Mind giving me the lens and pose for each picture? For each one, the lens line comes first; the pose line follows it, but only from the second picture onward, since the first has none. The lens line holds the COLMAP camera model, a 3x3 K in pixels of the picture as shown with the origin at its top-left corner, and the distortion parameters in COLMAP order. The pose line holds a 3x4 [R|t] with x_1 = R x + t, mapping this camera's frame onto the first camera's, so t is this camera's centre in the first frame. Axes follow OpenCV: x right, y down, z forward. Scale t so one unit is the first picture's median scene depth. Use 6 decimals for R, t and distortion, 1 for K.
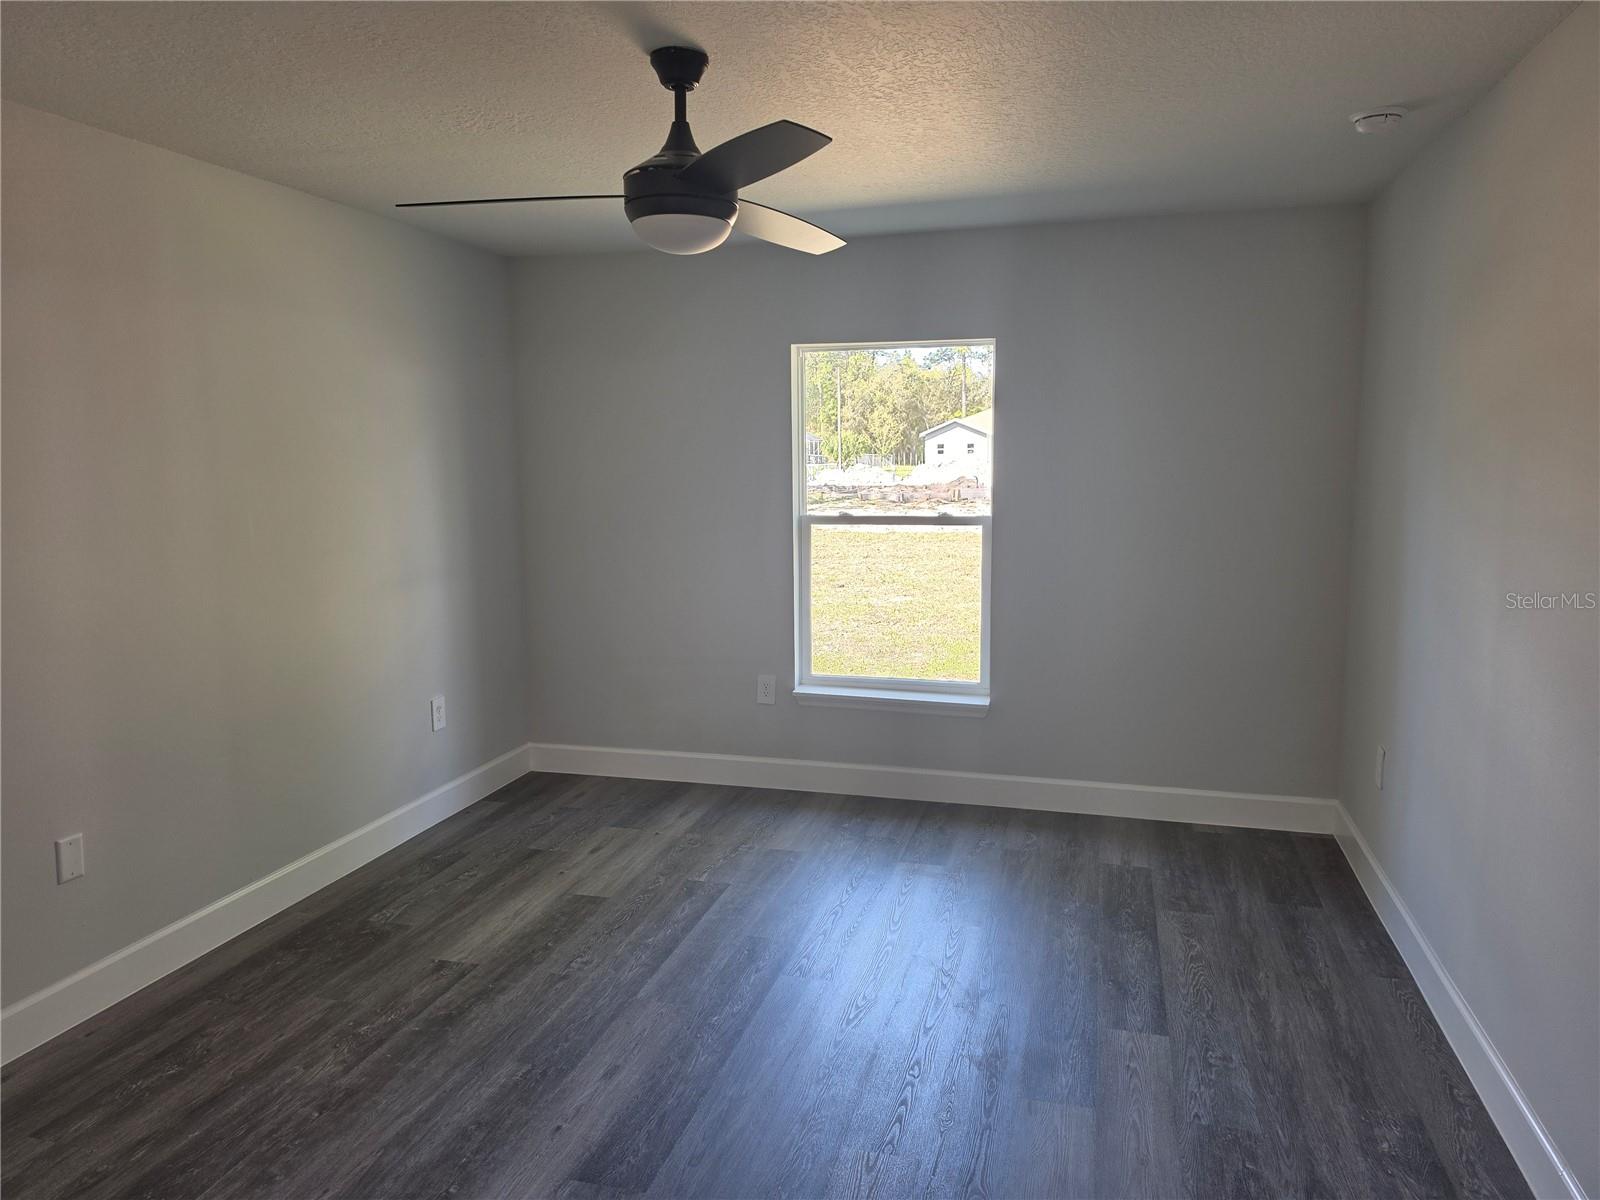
lens RADIAL K [[1100.8, 0, 795.3], [0, 1100.8, 599.5], [0, 0, 1]] dist [0.114225, -0.170456]
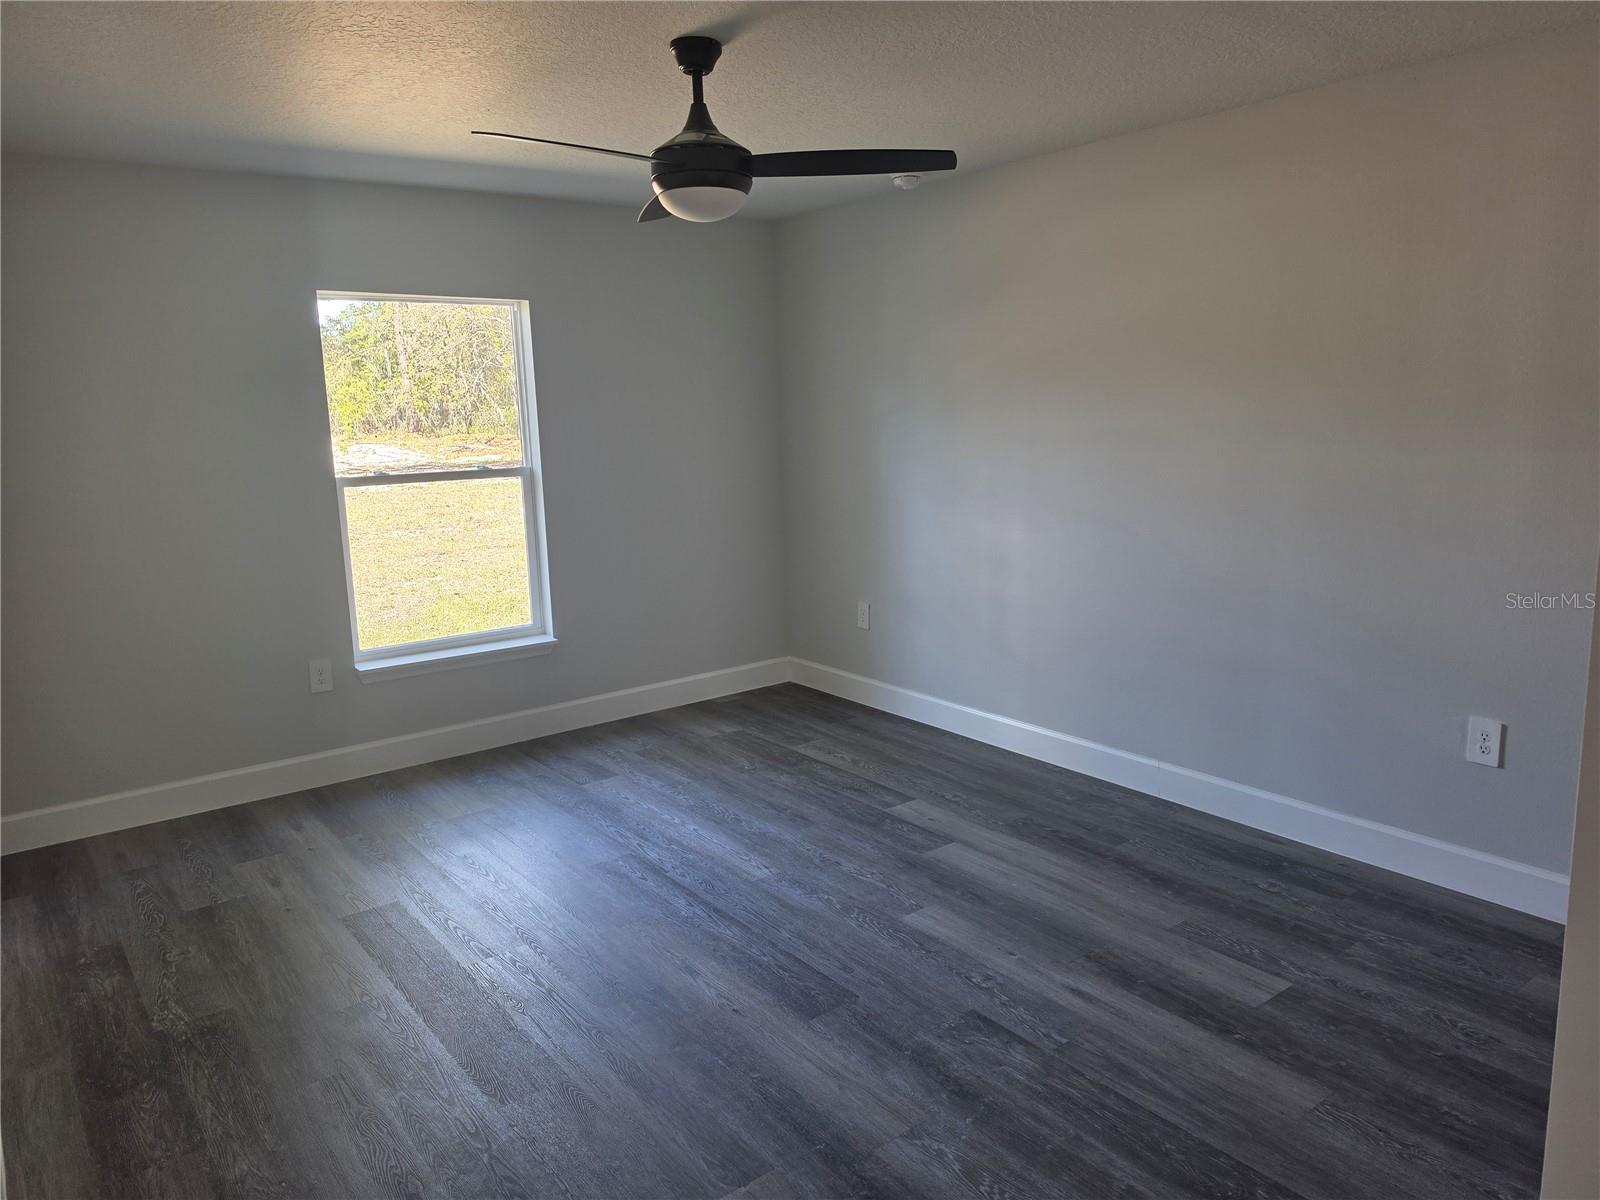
lens RADIAL K [[1100.8, 0, 795.3], [0, 1100.8, 599.5], [0, 0, 1]] dist [0.114225, -0.170456]
pose [[0.600001, -0.151440, 0.785534, -0.588942], [0.129619, 0.987348, 0.091342, -0.015999], [-0.789428, 0.047015, 0.612039, 0.150934]]
